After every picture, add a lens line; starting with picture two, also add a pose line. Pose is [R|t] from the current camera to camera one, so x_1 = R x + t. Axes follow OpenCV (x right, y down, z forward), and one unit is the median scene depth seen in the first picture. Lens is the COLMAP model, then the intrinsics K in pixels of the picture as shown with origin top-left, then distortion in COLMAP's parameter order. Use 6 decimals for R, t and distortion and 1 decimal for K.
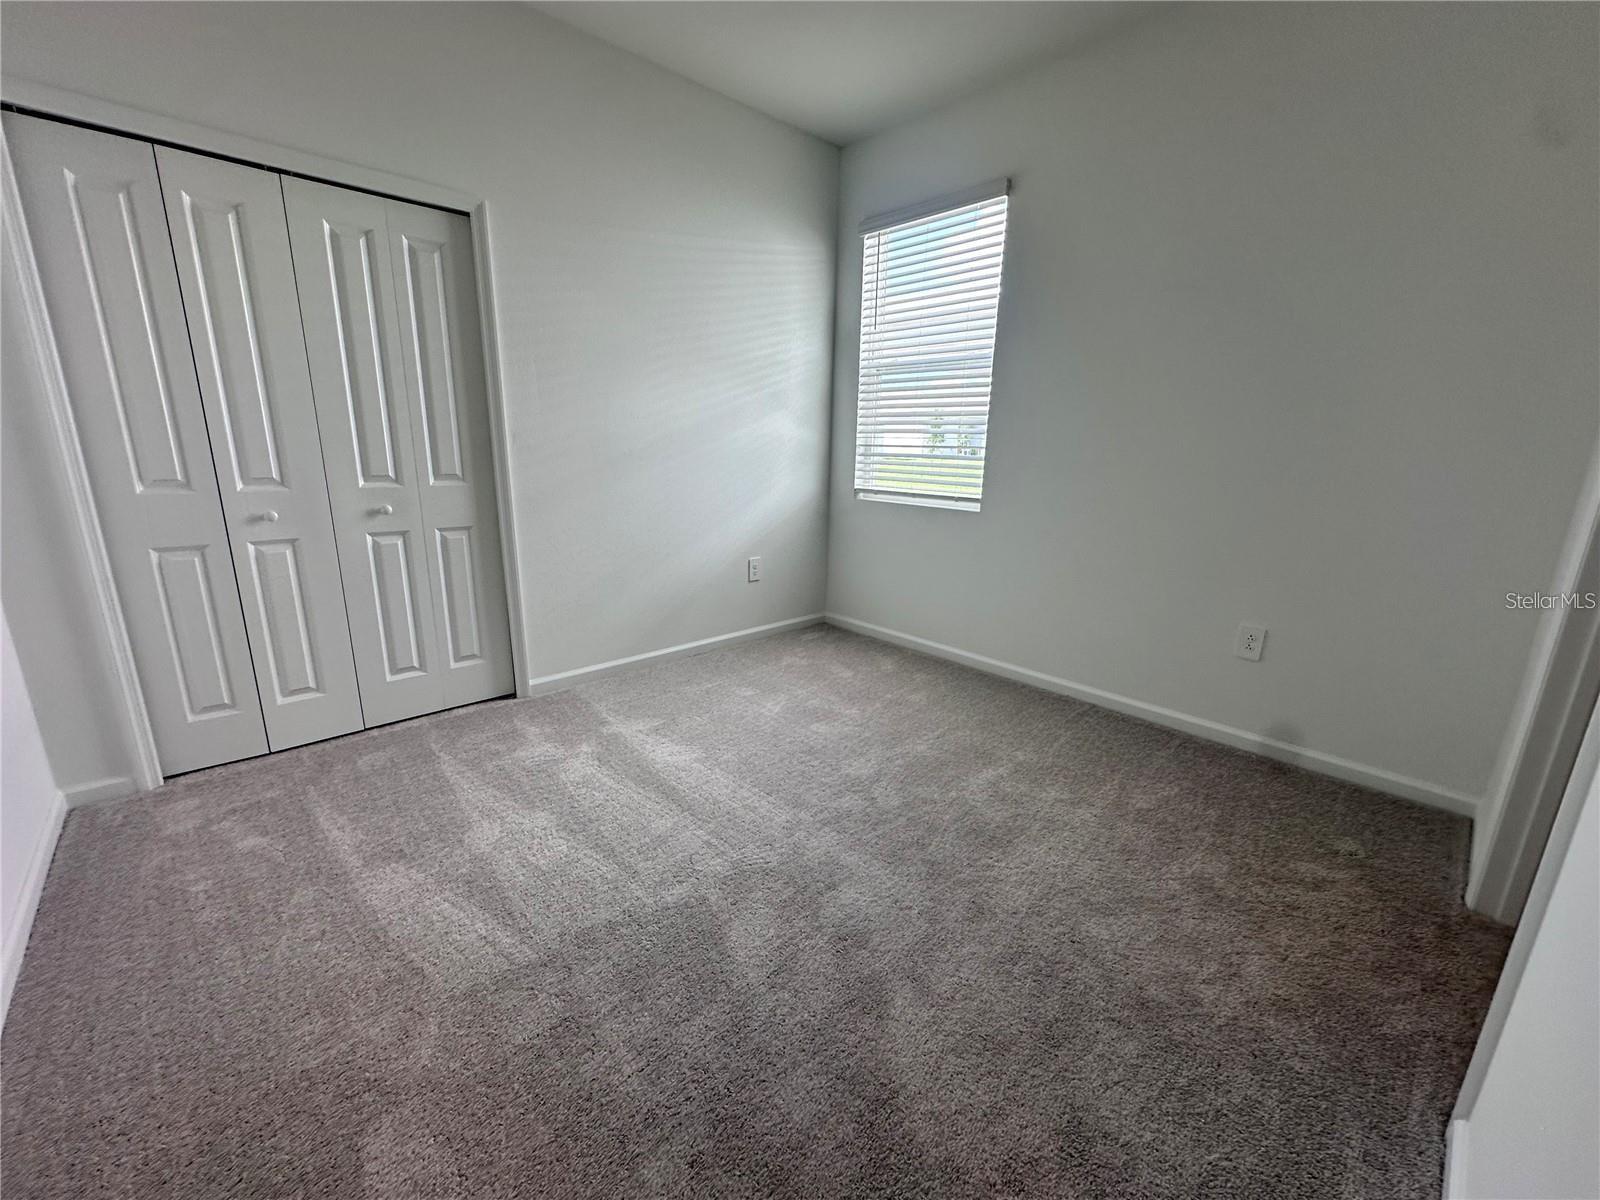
lens RADIAL K [[641.5, 0, 797.0], [0, 641.5, 598.2], [0, 0, 1]] dist [-0.000495, -0.000166]
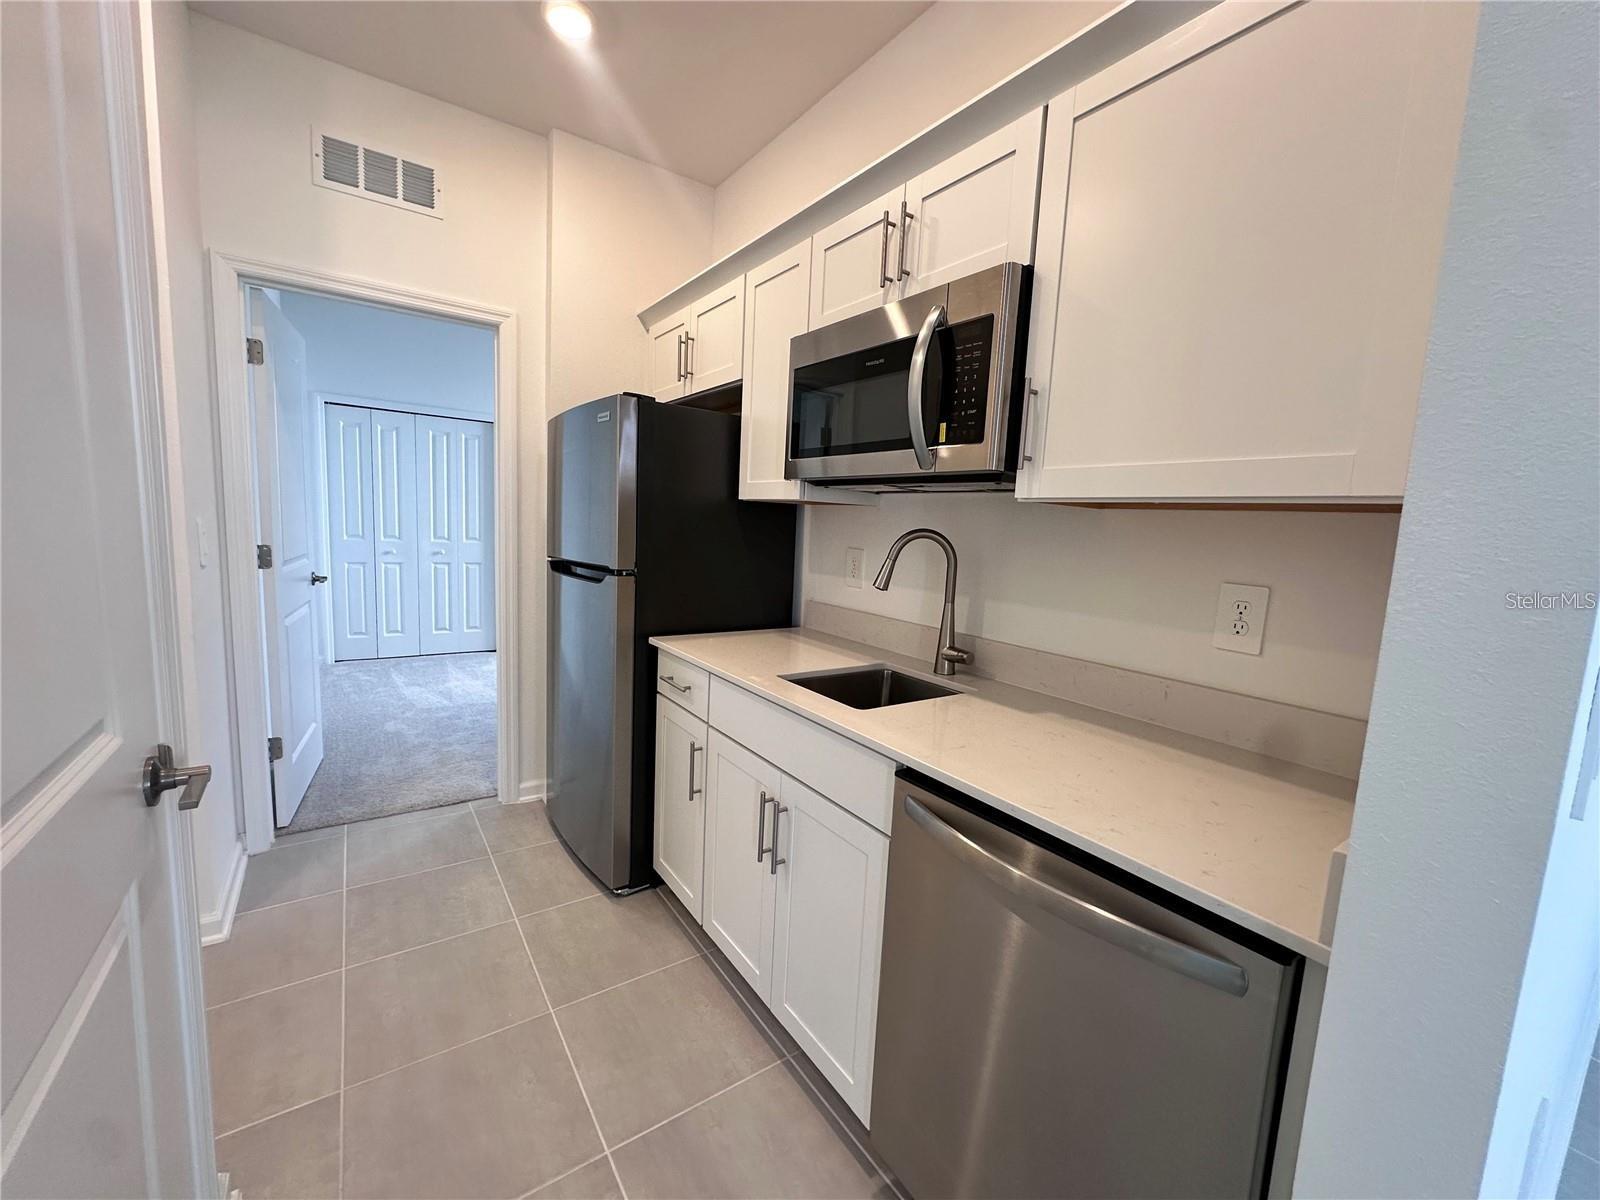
lens RADIAL K [[641.5, 0, 800.6], [0, 641.5, 602.4], [0, 0, 1]] dist [-0.000495, -0.000166]
pose [[0.989781, 0.048404, -0.134127, 0.949556], [-0.064629, 0.990742, -0.119387, 0.232570], [0.127106, 0.126836, 0.983746, -1.059068]]
